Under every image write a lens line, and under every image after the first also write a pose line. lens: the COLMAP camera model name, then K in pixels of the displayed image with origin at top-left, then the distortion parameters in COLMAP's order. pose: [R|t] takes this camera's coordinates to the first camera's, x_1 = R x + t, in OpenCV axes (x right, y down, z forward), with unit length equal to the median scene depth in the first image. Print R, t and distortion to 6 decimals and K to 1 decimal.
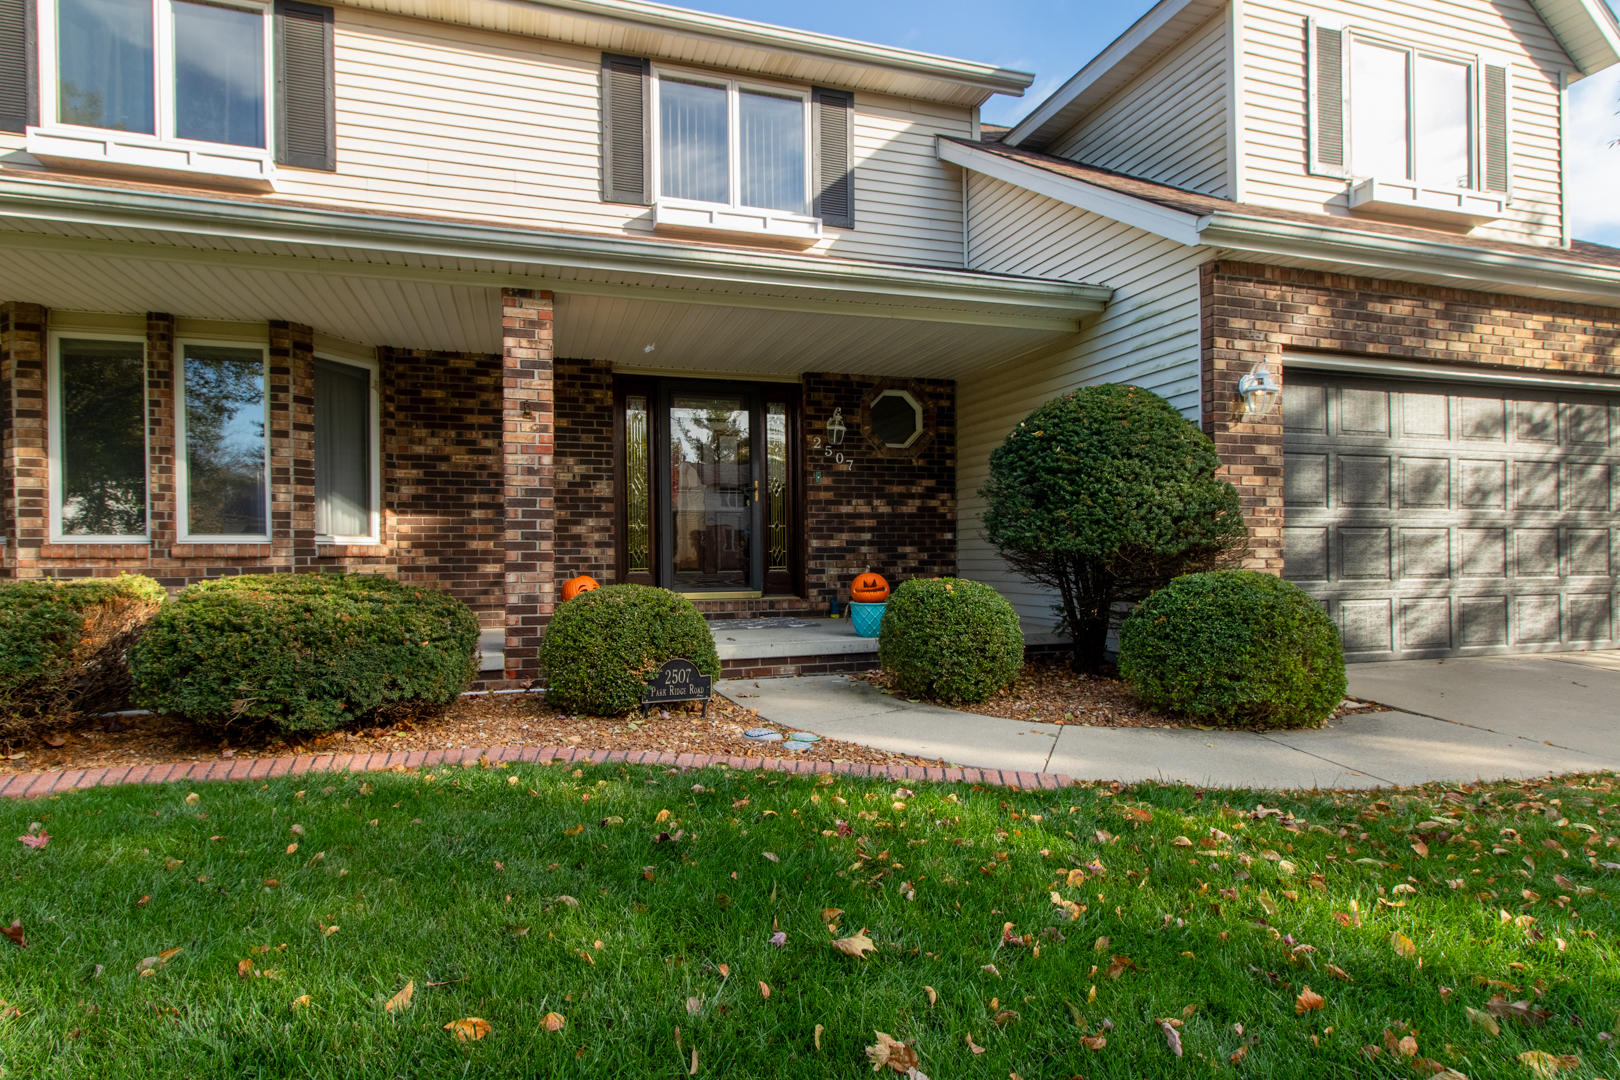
lens RADIAL K [[801.5, 0, 808.5], [0, 801.5, 539.5], [0, 0, 1]] dist [0.002794, 0.001782]
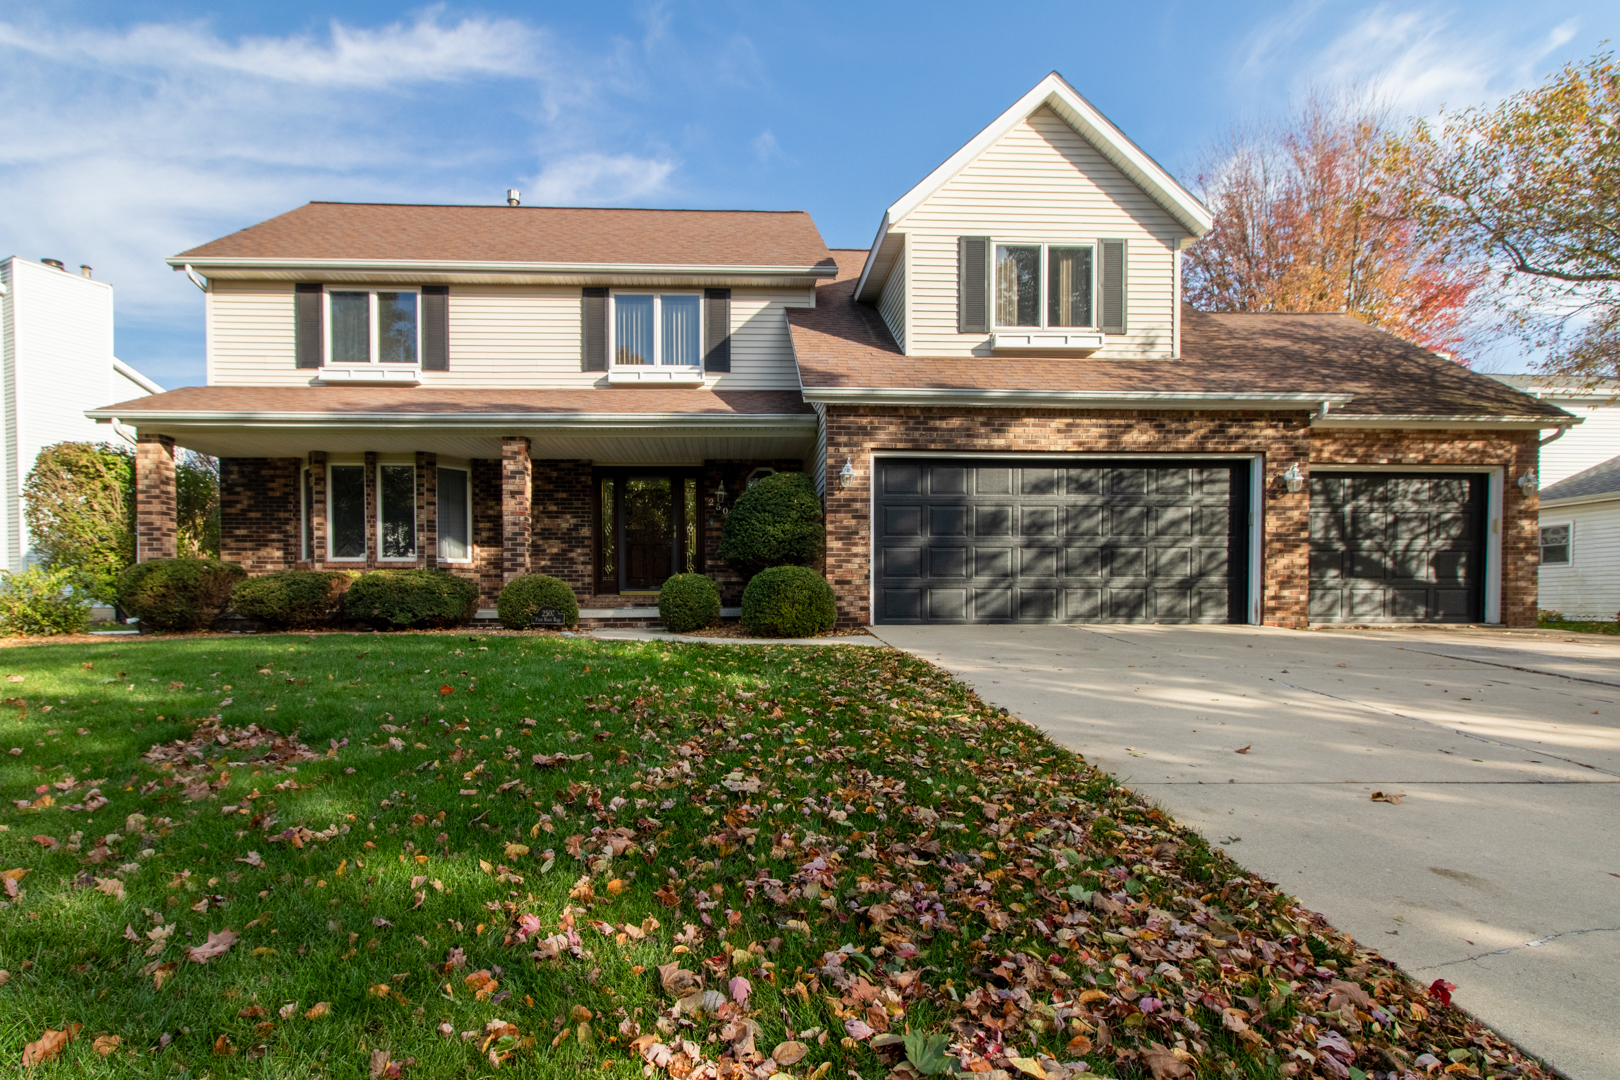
lens RADIAL K [[801.5, 0, 787.6], [0, 801.5, 586.5], [0, 0, 1]] dist [0.002794, 0.001782]
pose [[0.966420, 0.002079, -0.256959, 0.761253], [-0.000477, 0.999980, 0.006298, 0.055707], [0.256967, -0.005964, 0.966402, -0.724216]]
